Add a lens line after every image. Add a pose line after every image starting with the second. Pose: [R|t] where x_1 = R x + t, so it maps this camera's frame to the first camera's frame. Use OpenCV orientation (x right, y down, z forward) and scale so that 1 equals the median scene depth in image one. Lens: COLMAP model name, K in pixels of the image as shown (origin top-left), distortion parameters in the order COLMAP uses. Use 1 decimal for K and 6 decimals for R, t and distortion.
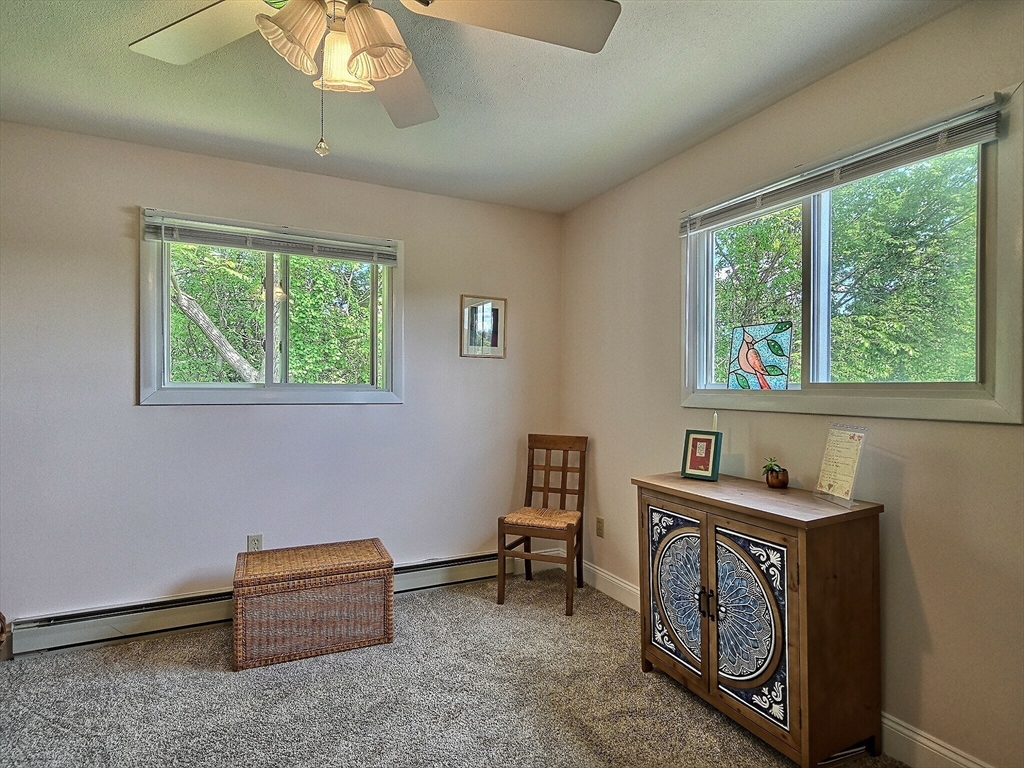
lens RADIAL K [[543.2, 0, 490.3], [0, 543.2, 388.6], [0, 0, 1]] dist [-0.005411, 0.000066]
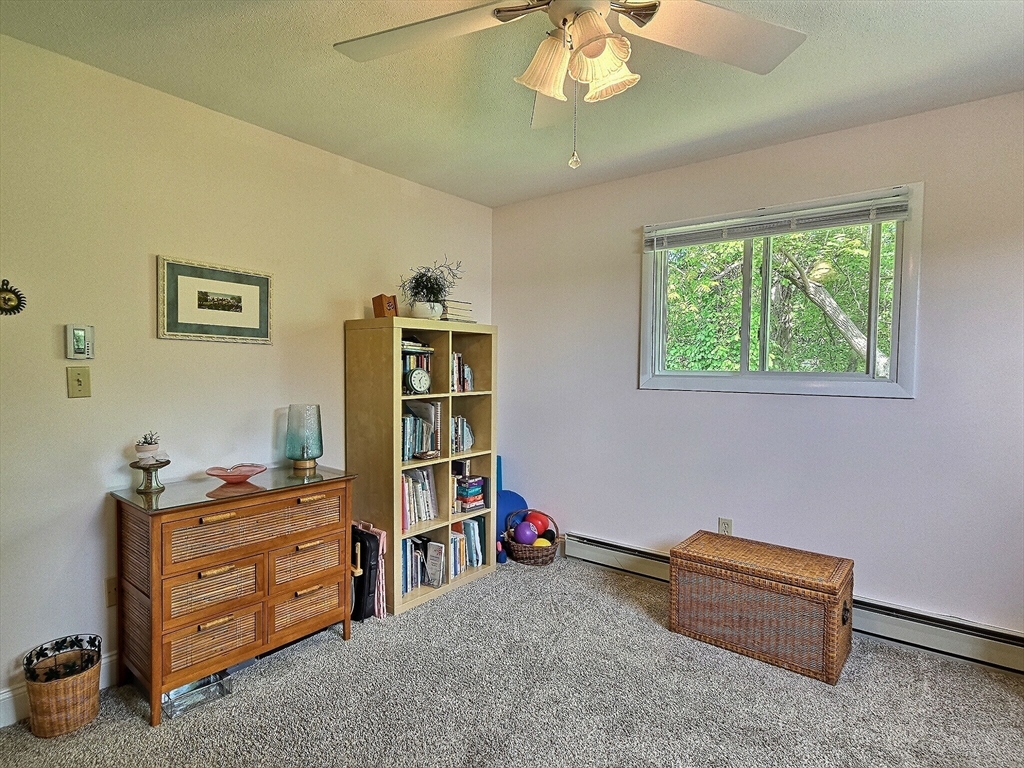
lens RADIAL K [[543.2, 0, 509.7], [0, 543.2, 387.9], [0, 0, 1]] dist [-0.005411, 0.000066]
pose [[0.435823, 0.031045, -0.899497, 0.812770], [-0.011236, 0.999515, 0.029053, -0.010069], [0.899962, -0.002555, 0.435961, 0.480482]]
